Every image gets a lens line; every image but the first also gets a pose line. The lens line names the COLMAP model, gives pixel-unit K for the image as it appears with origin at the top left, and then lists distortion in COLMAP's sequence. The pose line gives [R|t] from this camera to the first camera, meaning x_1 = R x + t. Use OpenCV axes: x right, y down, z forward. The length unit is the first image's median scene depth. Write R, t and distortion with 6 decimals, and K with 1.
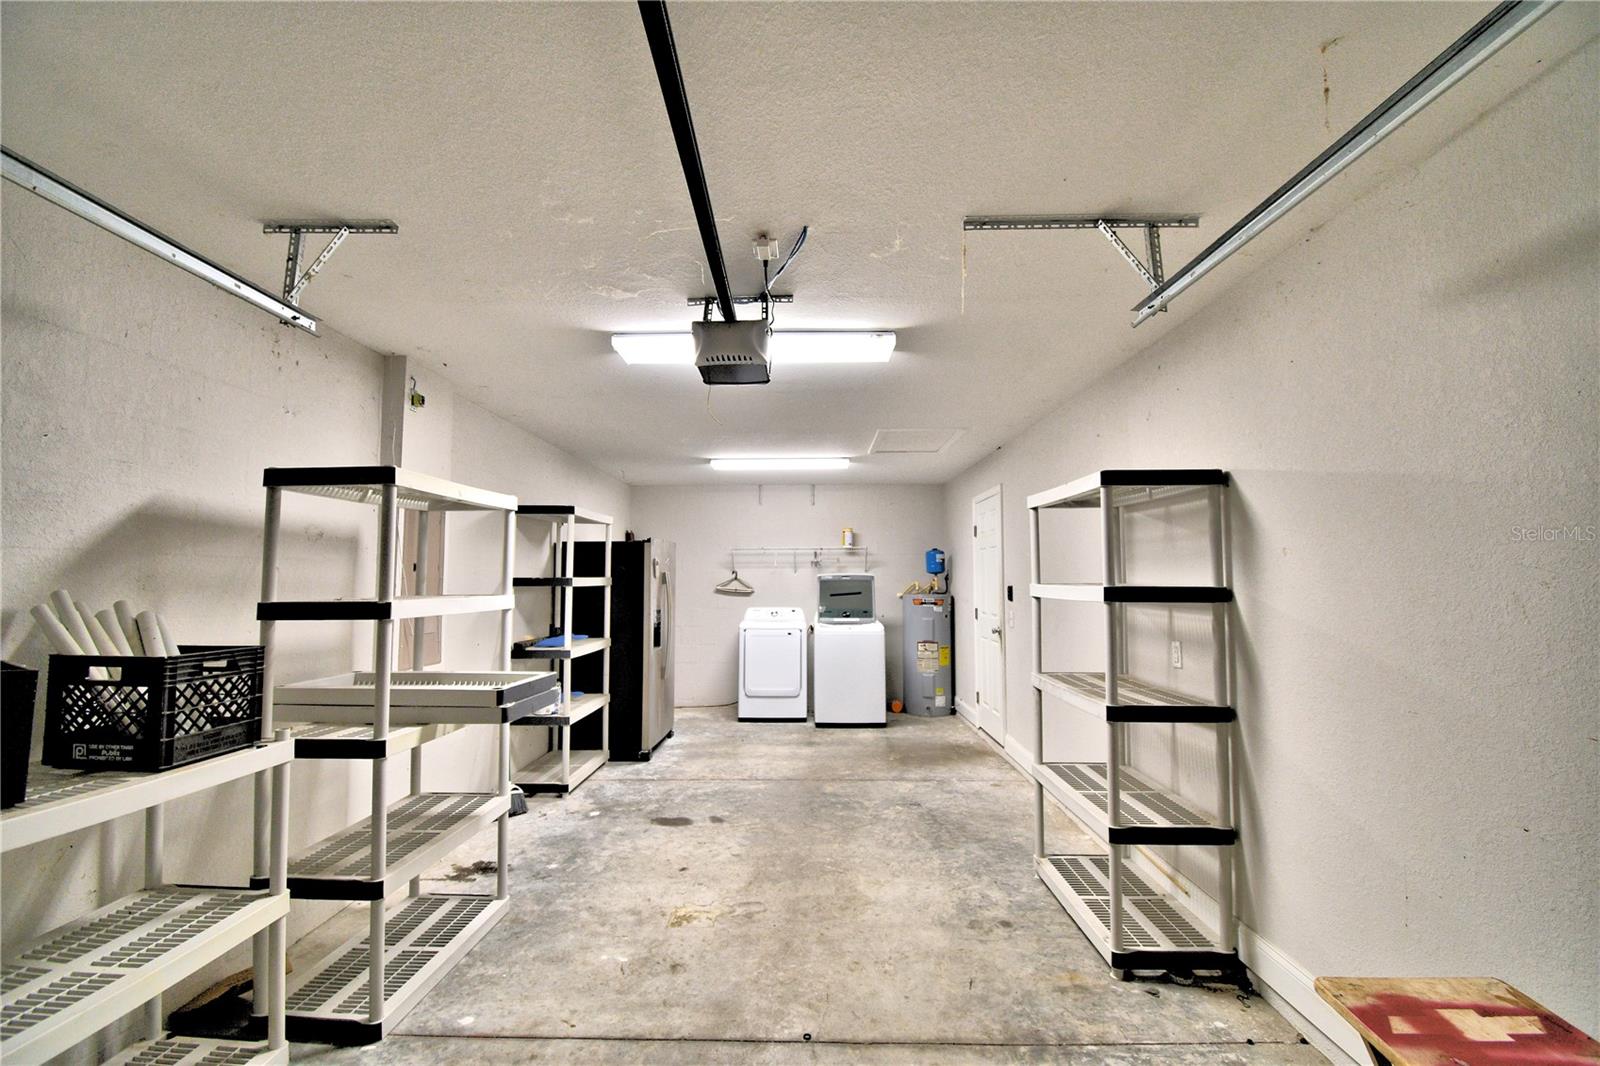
lens RADIAL K [[712.3, 0, 796.9], [0, 712.3, 534.9], [0, 0, 1]] dist [-0.000101, -0.000001]
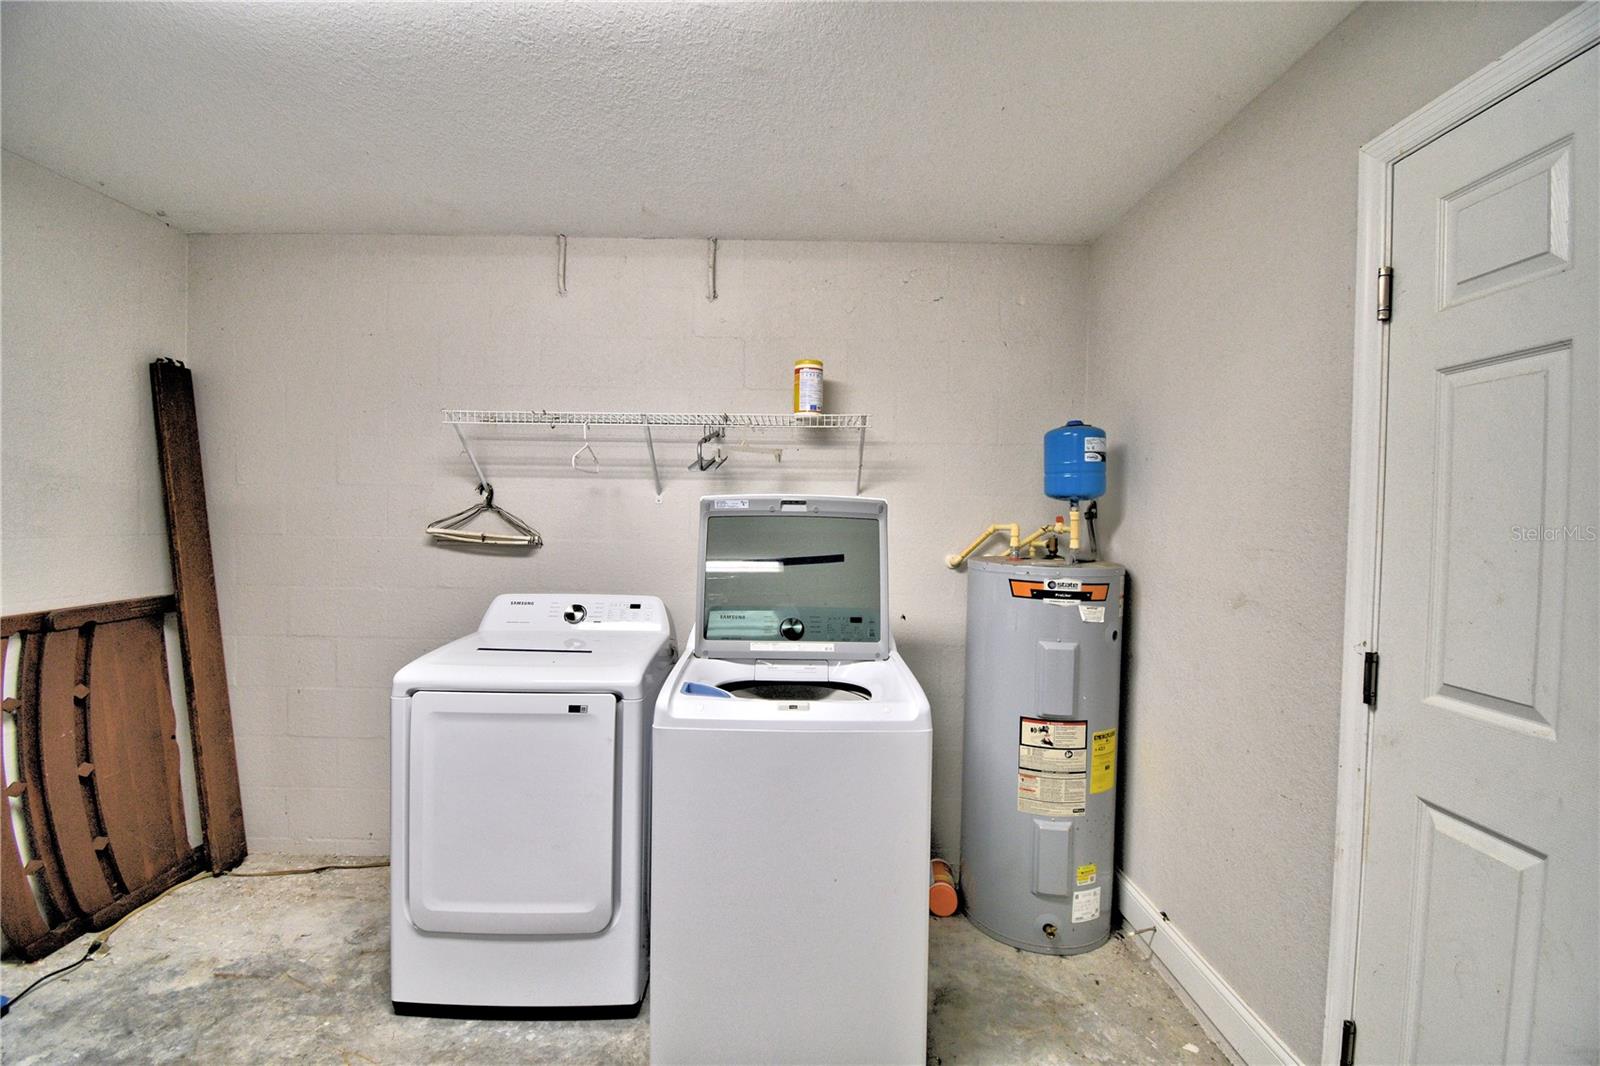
lens RADIAL K [[712.3, 0, 800.2], [0, 712.3, 531.2], [0, 0, 1]] dist [-0.000101, -0.000001]
pose [[0.999644, 0.015849, 0.021471, 0.063218], [-0.017663, 0.996041, 0.087128, 0.042564], [-0.020006, -0.087476, 0.995966, 0.677309]]
